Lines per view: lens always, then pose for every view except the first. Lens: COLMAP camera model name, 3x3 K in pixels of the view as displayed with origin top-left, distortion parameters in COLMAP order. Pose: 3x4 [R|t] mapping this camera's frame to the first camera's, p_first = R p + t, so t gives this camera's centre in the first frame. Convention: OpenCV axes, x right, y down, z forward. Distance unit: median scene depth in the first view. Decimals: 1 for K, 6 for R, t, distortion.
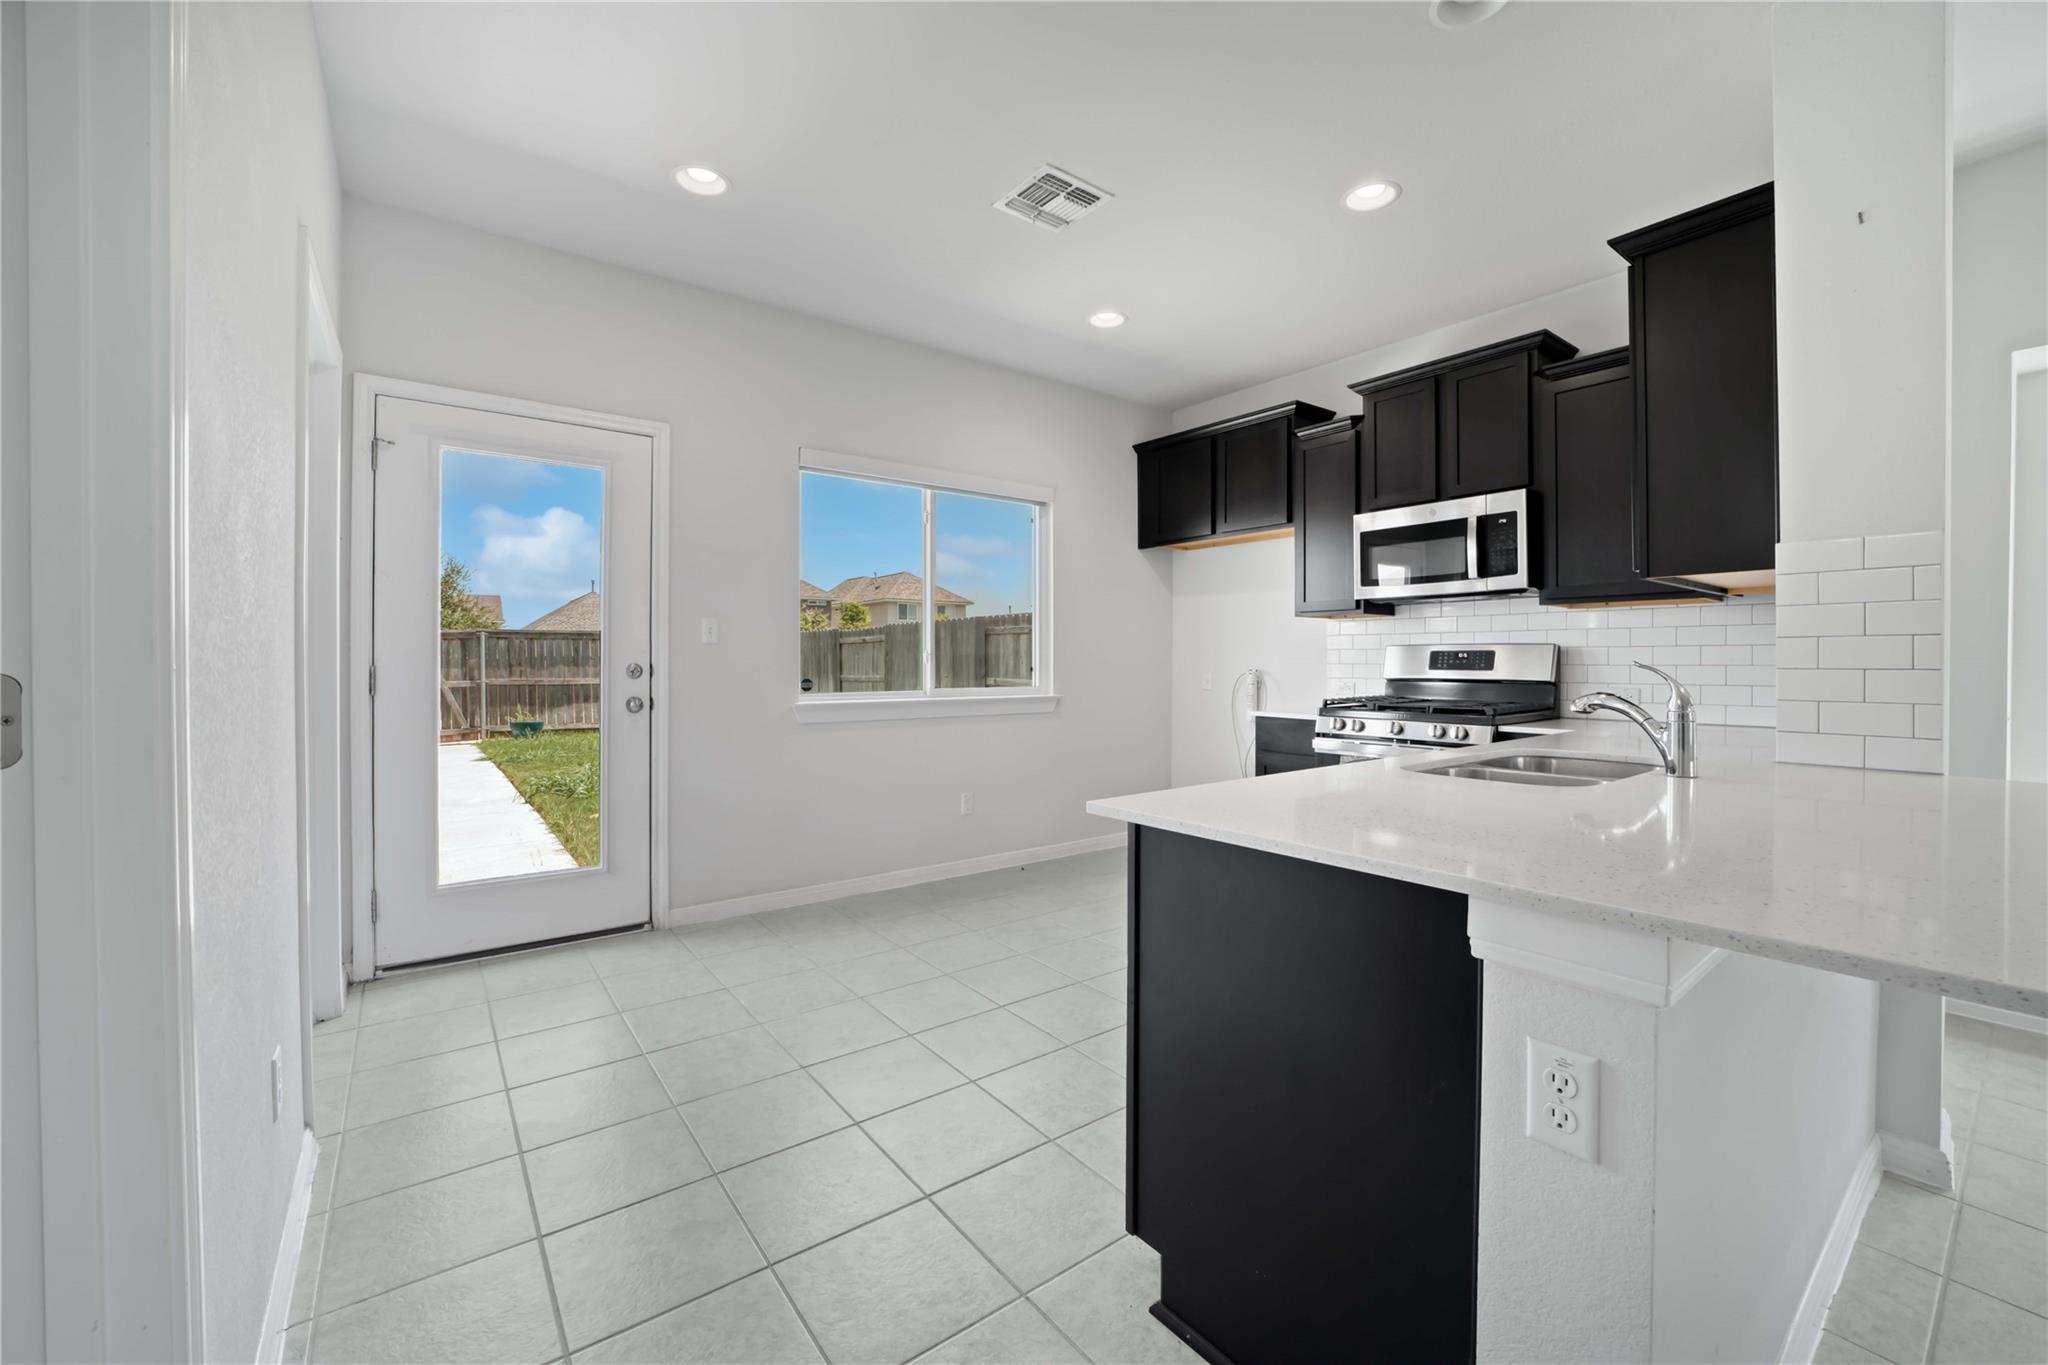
lens RADIAL K [[802.7, 0, 1024.0], [0, 802.7, 663.1], [0, 0, 1]] dist [-0.034449, 0.007448]
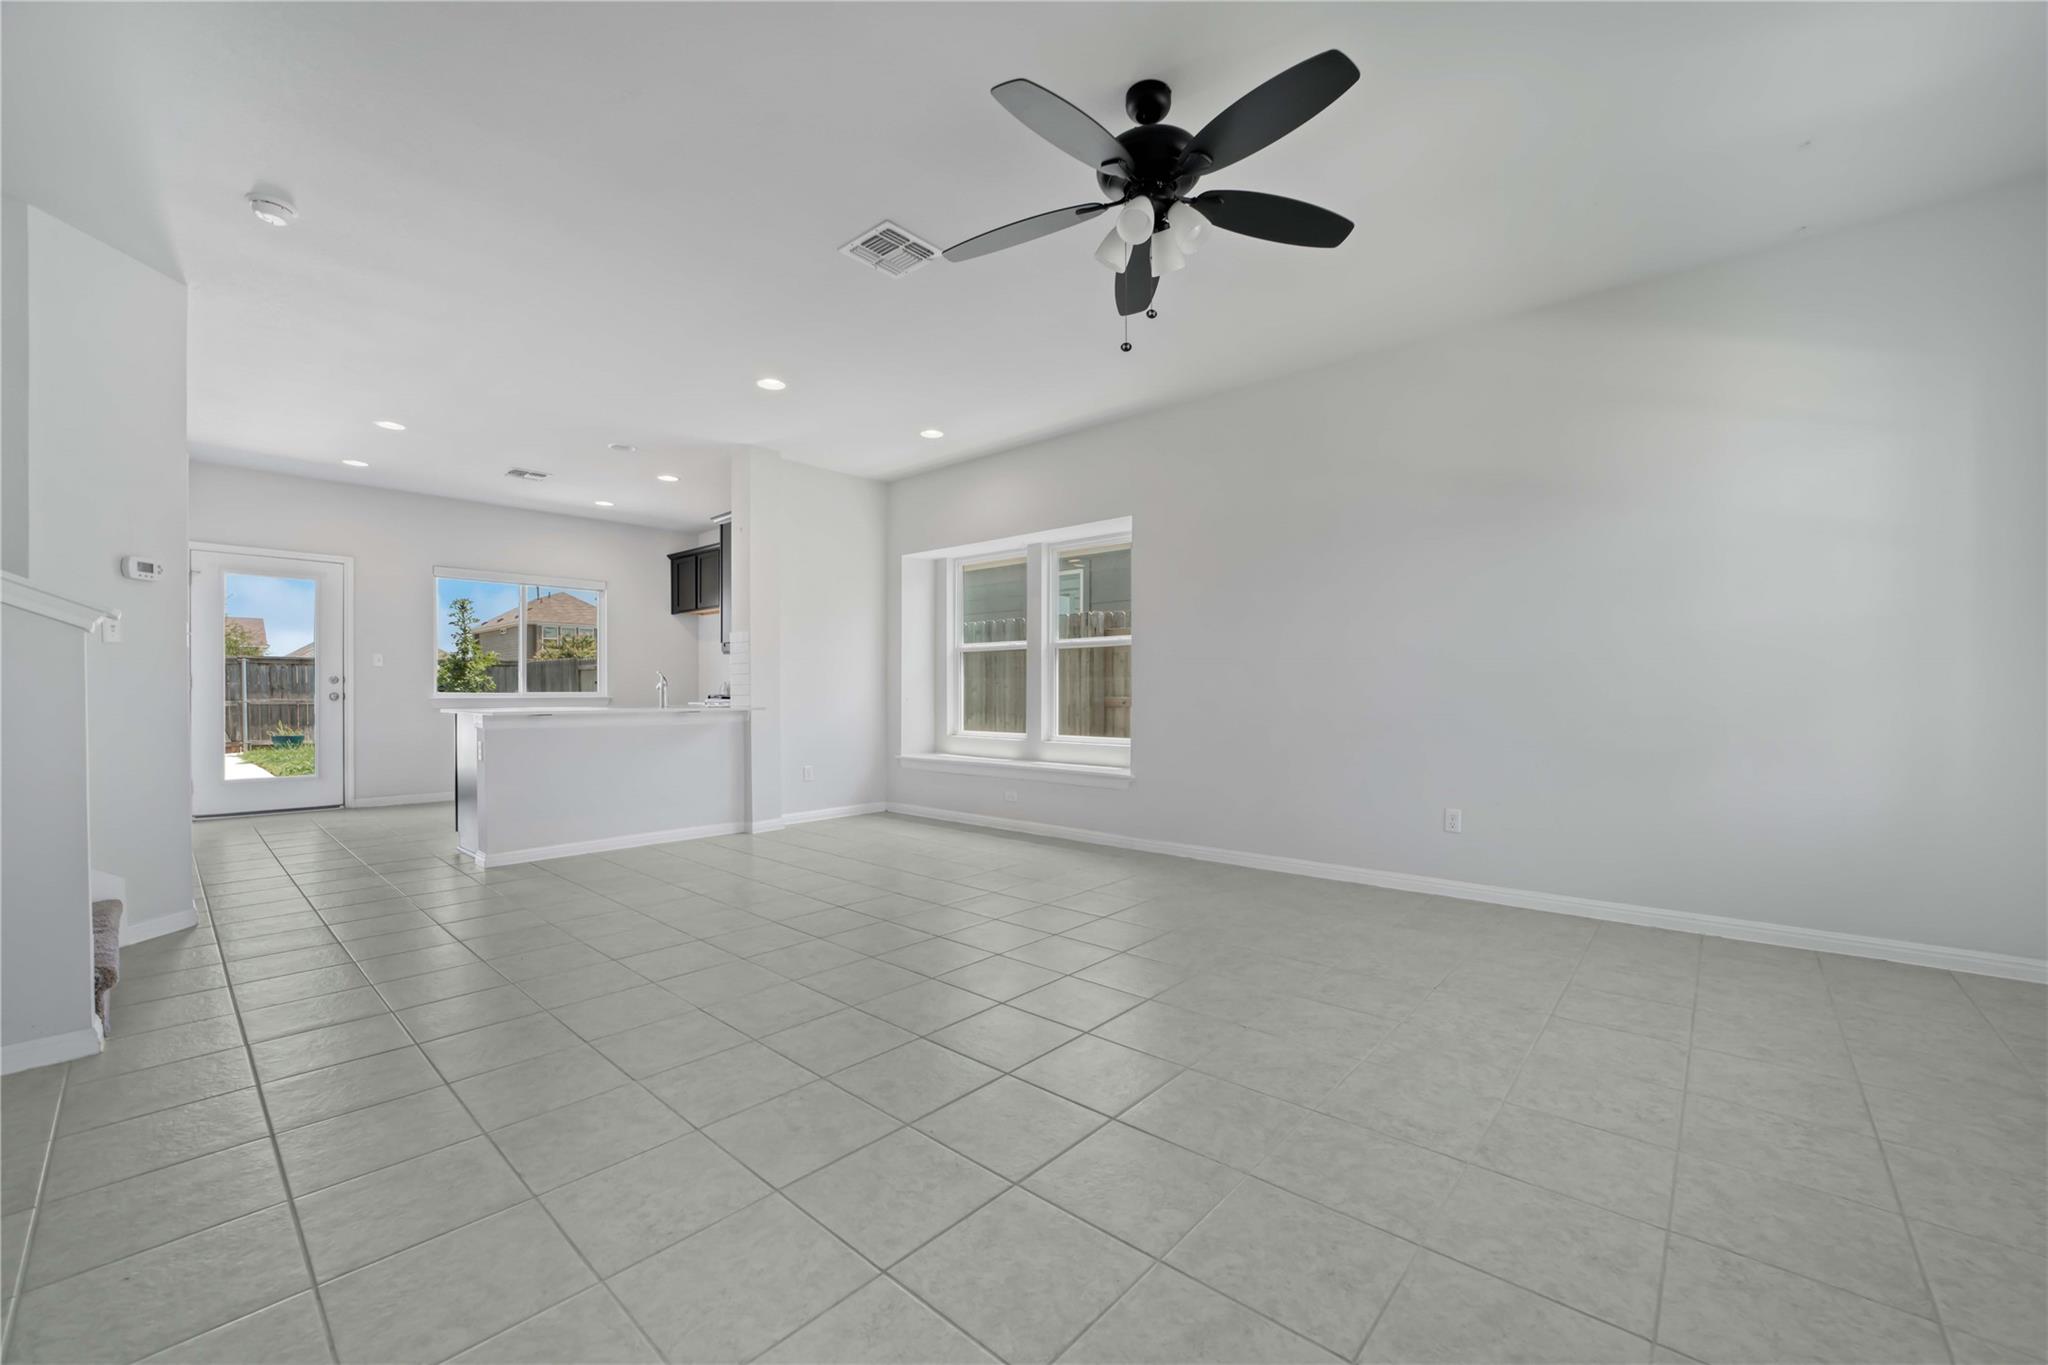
lens RADIAL K [[802.7, 0, 1061.2], [0, 802.7, 689.0], [0, 0, 1]] dist [-0.034449, 0.007448]
pose [[0.978042, 0.006257, 0.208312, 0.255692], [-0.003807, 0.999919, -0.012158, 0.014366], [-0.208371, 0.011098, 0.977987, -0.377137]]
